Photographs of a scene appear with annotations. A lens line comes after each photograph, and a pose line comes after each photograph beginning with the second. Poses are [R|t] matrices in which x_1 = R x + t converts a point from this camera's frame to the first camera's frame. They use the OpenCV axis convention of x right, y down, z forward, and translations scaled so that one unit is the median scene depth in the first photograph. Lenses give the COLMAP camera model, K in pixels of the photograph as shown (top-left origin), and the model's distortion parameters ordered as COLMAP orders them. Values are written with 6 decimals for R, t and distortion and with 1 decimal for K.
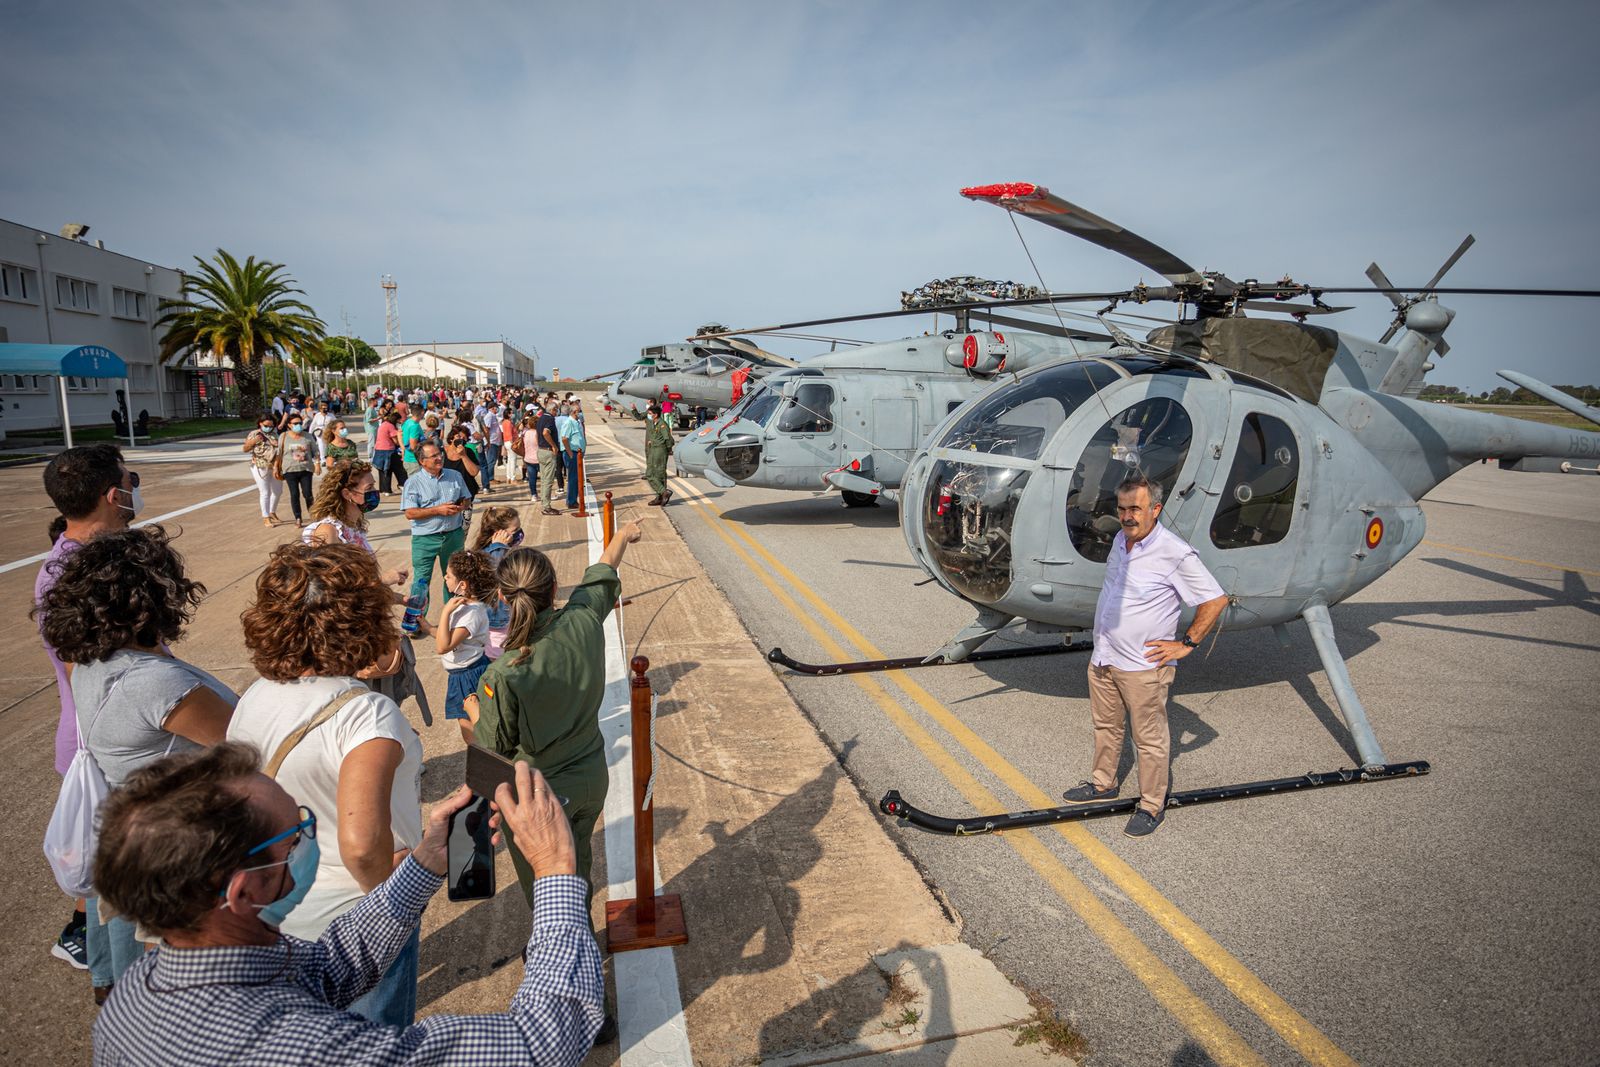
lens RADIAL K [[903.0, 0, 768.2], [0, 903.0, 532.6], [0, 0, 1]] dist [-0.056791, 0.039150]
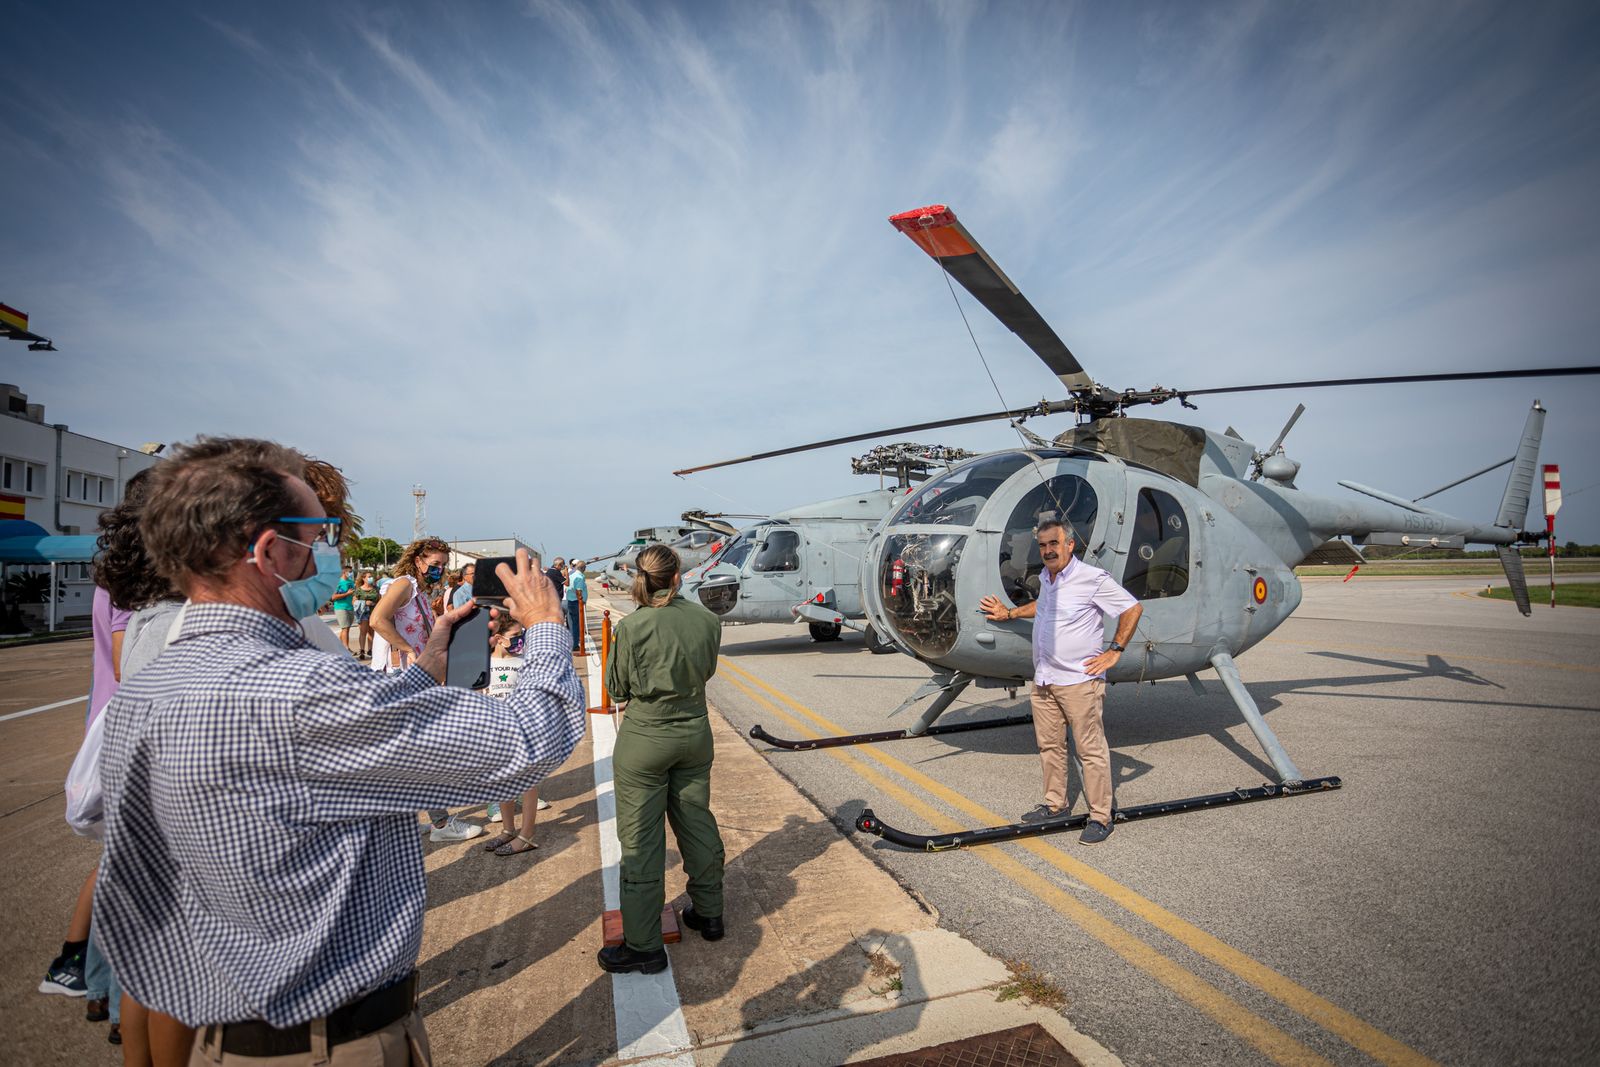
lens RADIAL K [[780.0, 0, 773.8], [0, 780.0, 534.6], [0, 0, 1]] dist [-0.058875, 0.039692]
pose [[0.998690, -0.031757, 0.040120, -0.001251], [0.039302, 0.978170, -0.204056, 0.117369], [-0.032764, 0.205366, 0.978137, 0.009055]]
